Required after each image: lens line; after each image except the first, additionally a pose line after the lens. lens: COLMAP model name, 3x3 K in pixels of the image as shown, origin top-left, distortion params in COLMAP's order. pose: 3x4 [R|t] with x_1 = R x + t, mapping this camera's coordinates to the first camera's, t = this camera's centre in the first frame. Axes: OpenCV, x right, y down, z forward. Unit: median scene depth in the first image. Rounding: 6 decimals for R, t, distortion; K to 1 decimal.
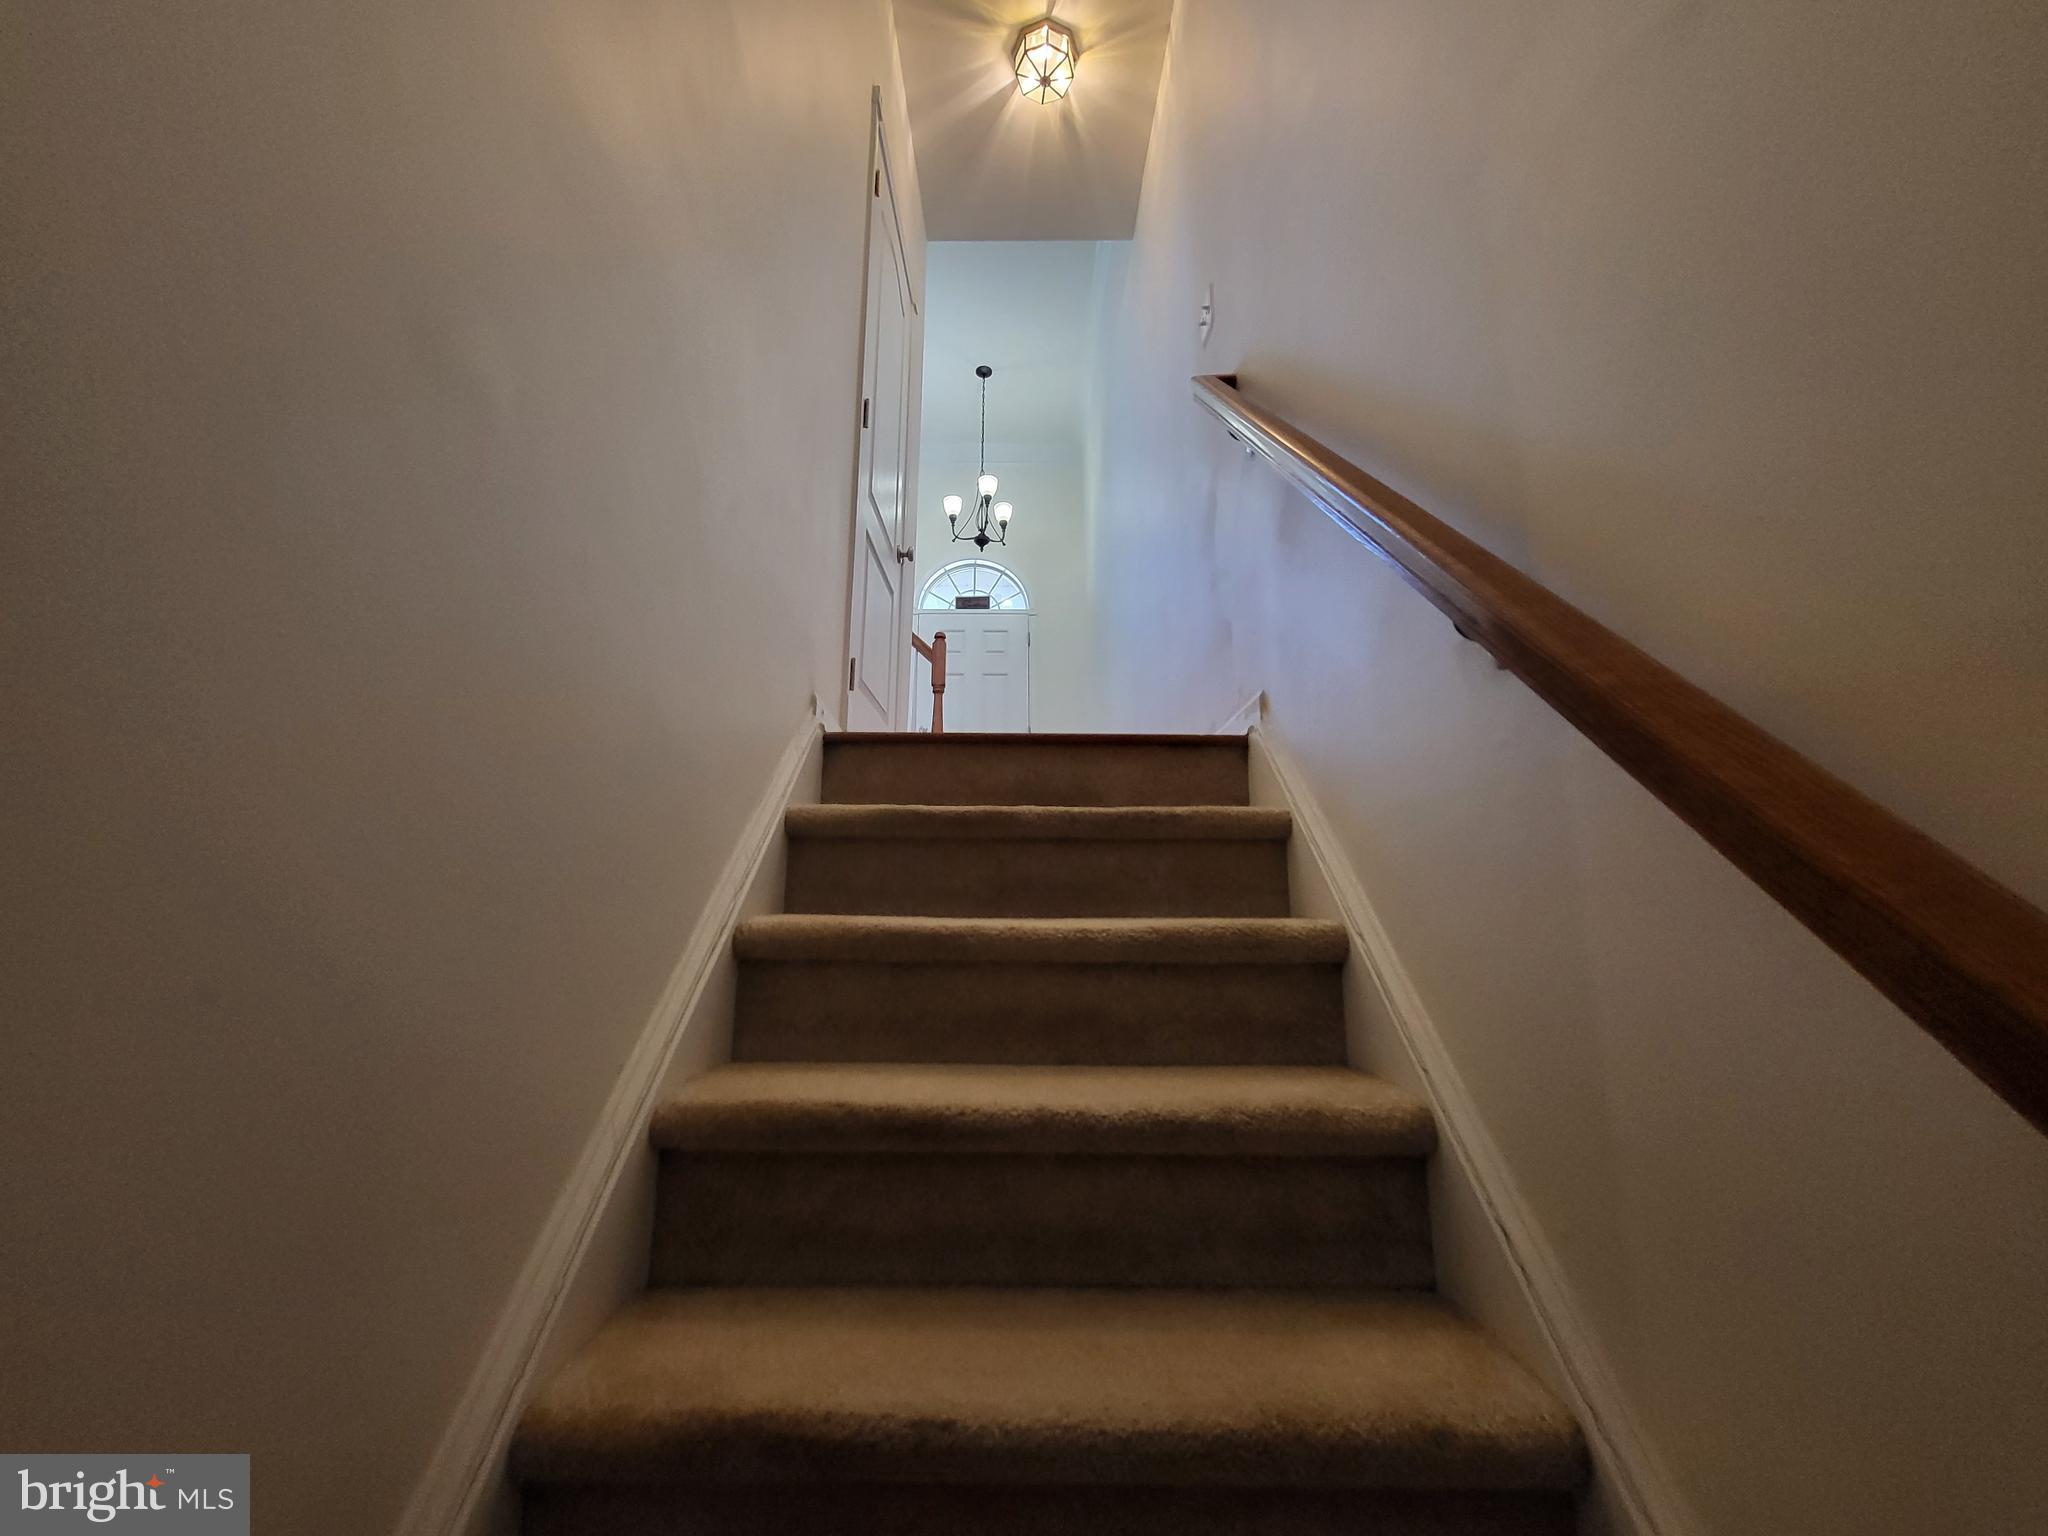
lens RADIAL K [[807.1, 0, 1021.8], [0, 807.1, 768.6], [0, 0, 1]] dist [0.001721, -0.000377]
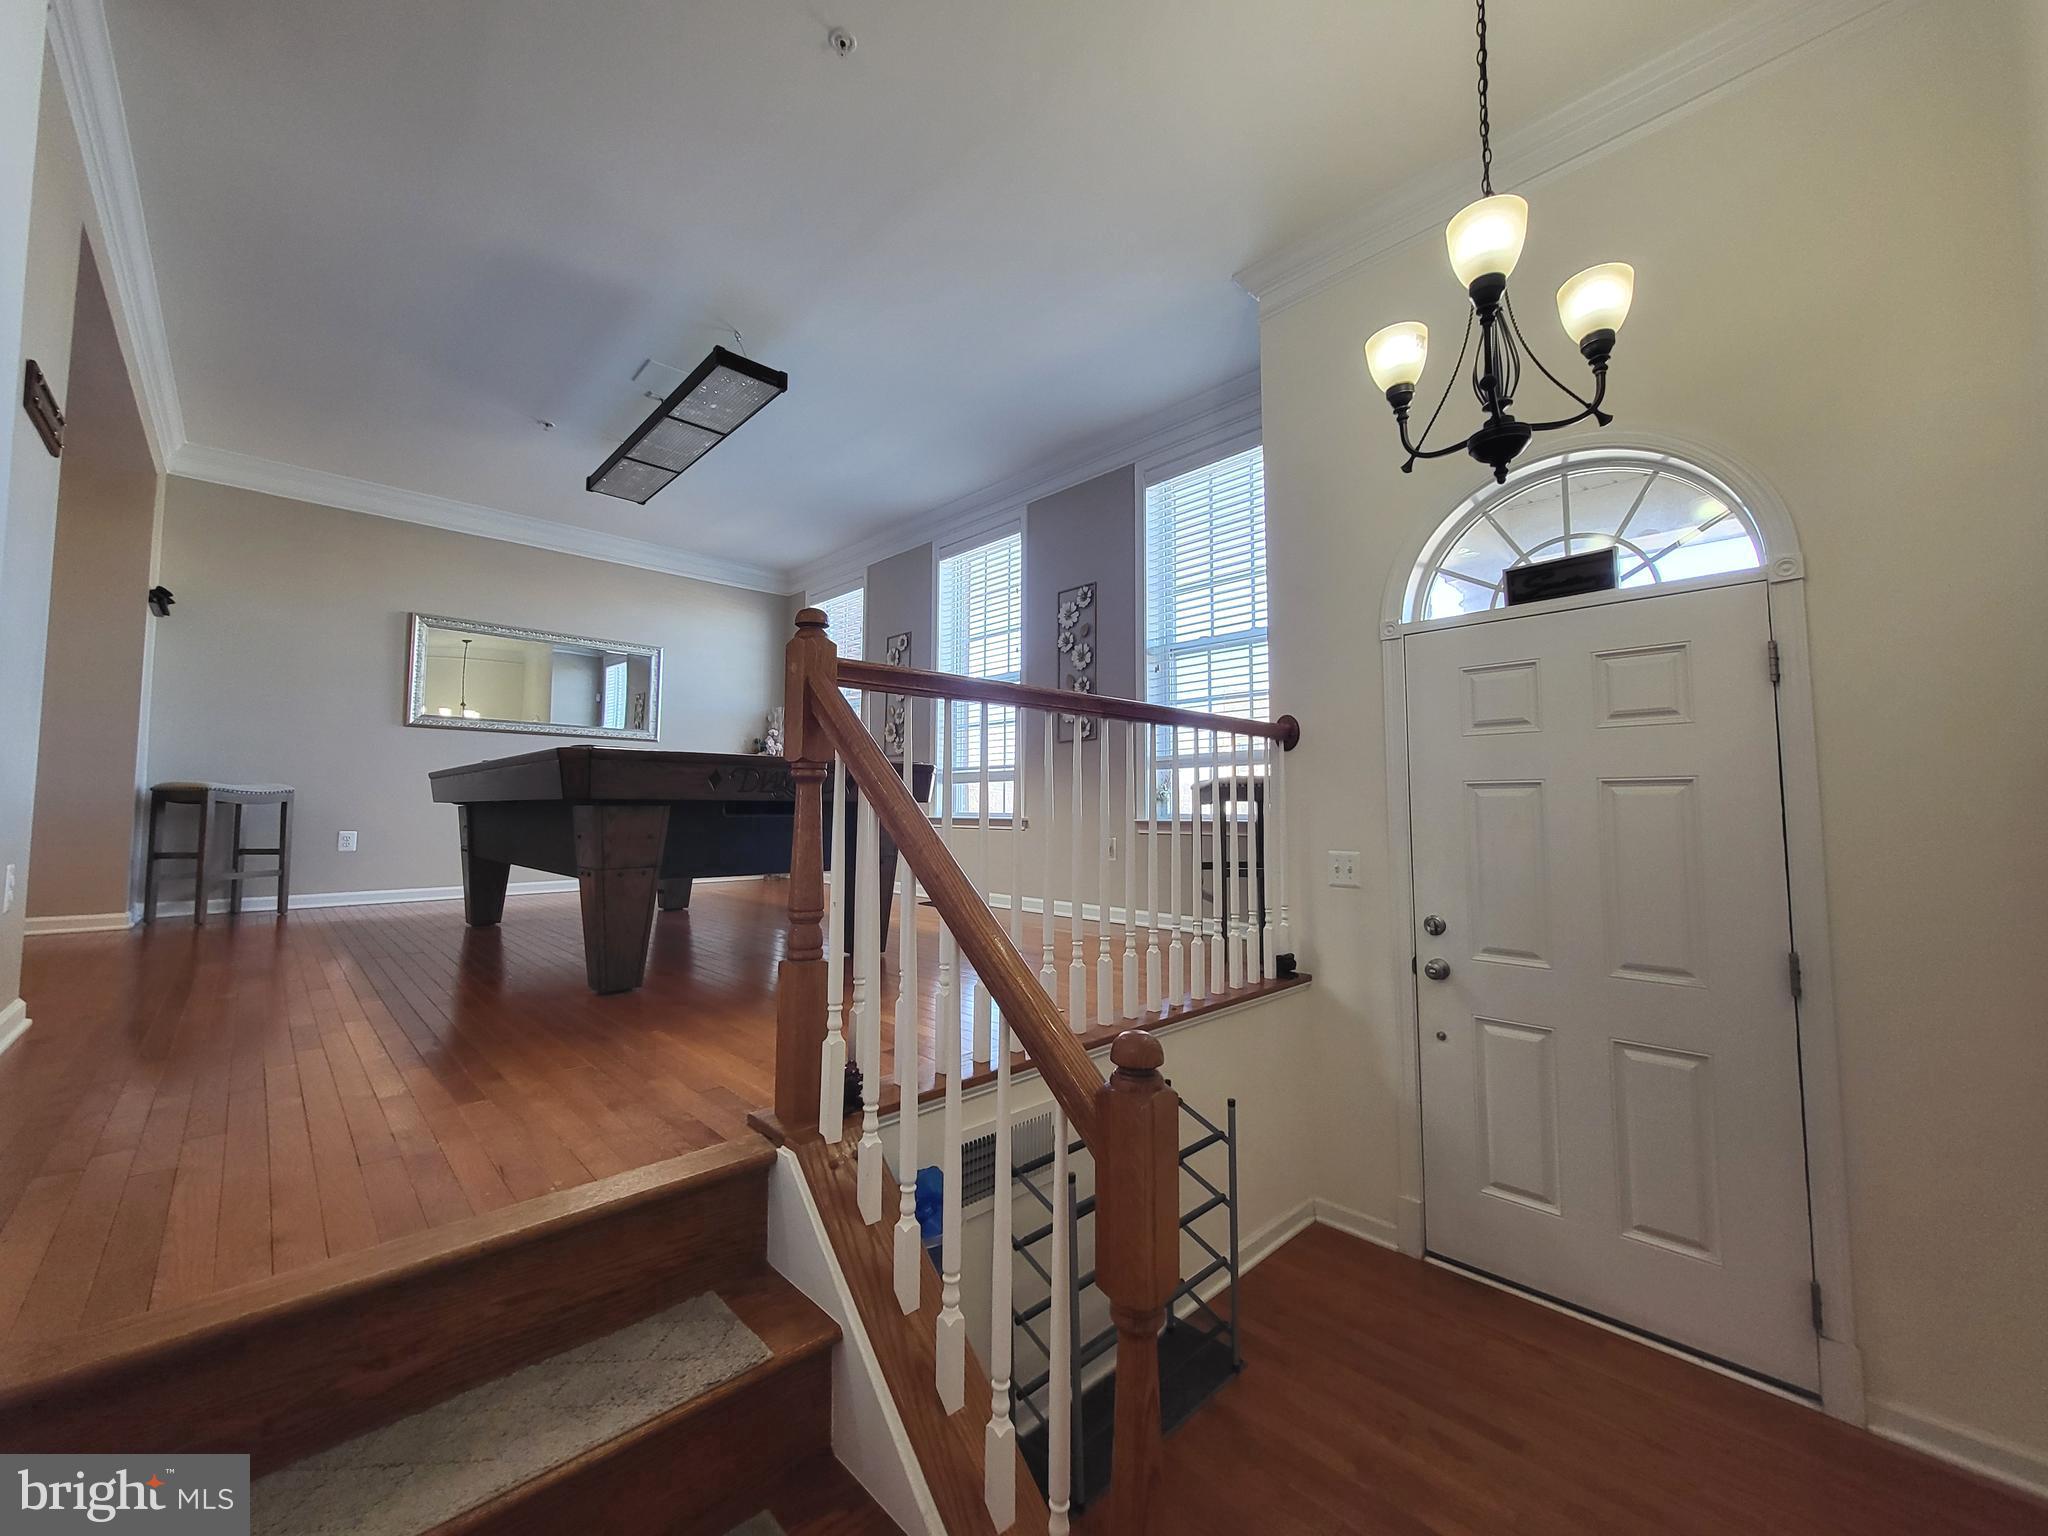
lens RADIAL K [[807.1, 0, 1023.4], [0, 807.1, 759.6], [0, 0, 1]] dist [0.001721, -0.000377]
pose [[0.690149, -0.042594, -0.722413, 0.031905], [0.131057, 0.989116, 0.066885, -0.181973], [0.711701, -0.140838, 0.688219, 0.571358]]
